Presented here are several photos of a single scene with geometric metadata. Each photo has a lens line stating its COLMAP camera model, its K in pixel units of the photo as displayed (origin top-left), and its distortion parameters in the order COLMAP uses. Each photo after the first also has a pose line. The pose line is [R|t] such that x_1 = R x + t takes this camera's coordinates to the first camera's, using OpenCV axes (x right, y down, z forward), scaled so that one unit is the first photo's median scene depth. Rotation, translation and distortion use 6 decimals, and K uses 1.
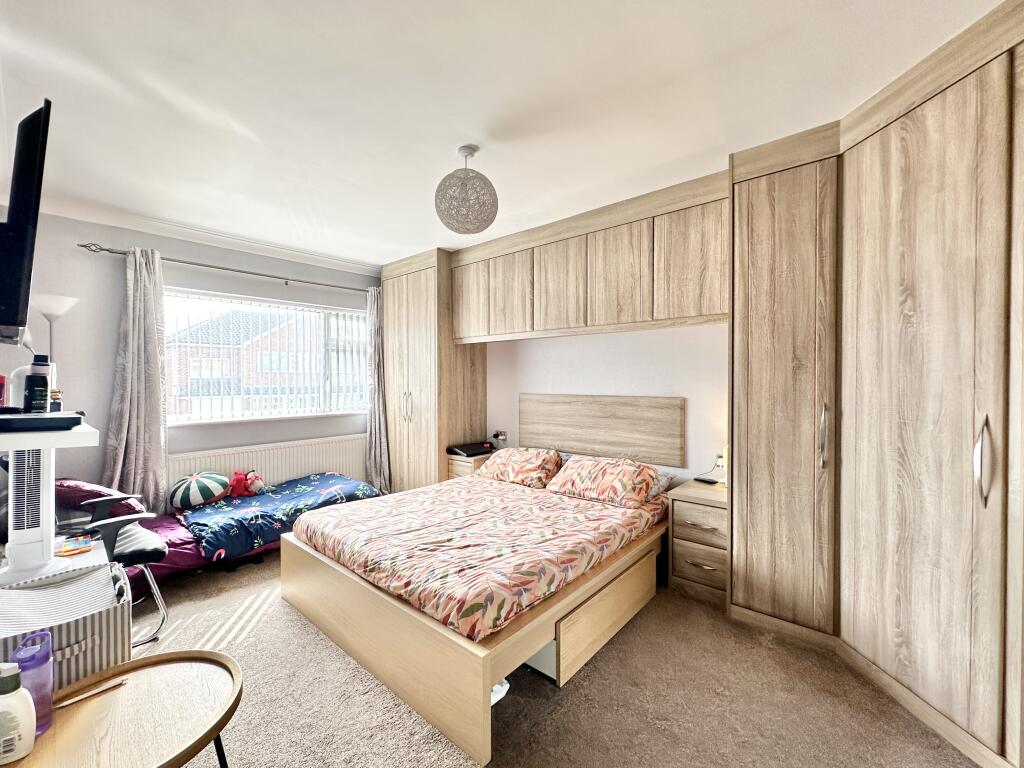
lens RADIAL K [[411.4, 0, 545.8], [0, 411.4, 381.1], [0, 0, 1]] dist [-0.006525, 0.002085]
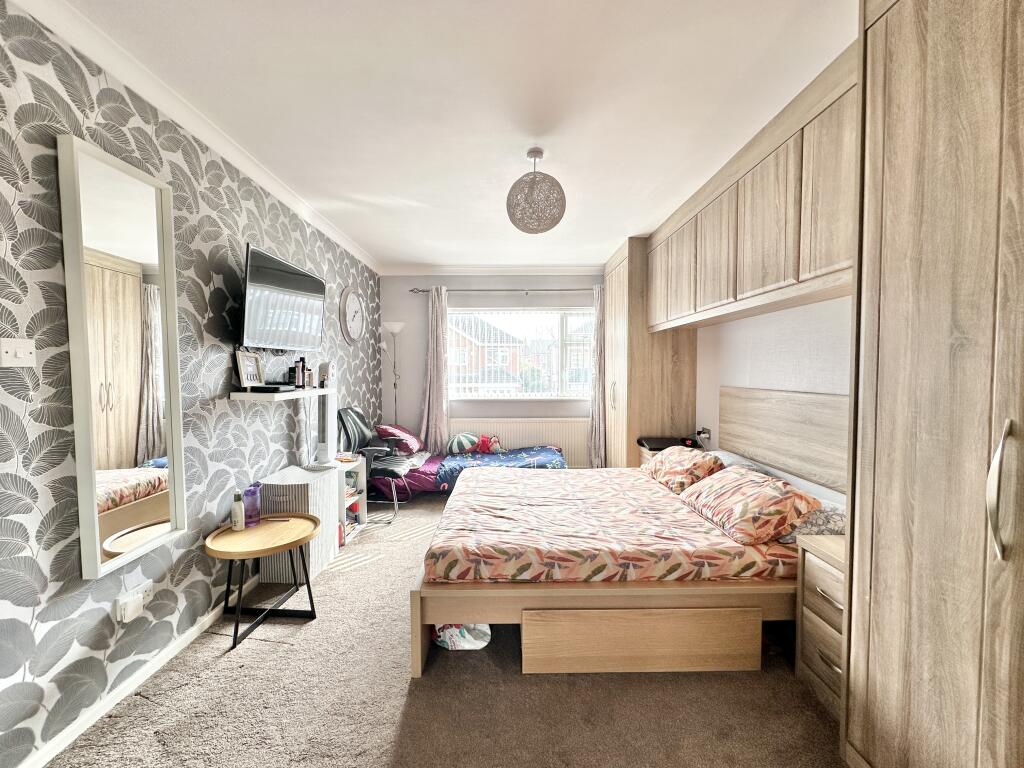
lens RADIAL K [[411.4, 0, 517.6], [0, 411.4, 381.2], [0, 0, 1]] dist [-0.006525, 0.002085]
pose [[0.663536, 0.022331, -0.747811, 0.549367], [-0.004157, 0.999649, 0.026163, -0.000879], [0.748133, -0.014252, 0.663396, 0.234328]]
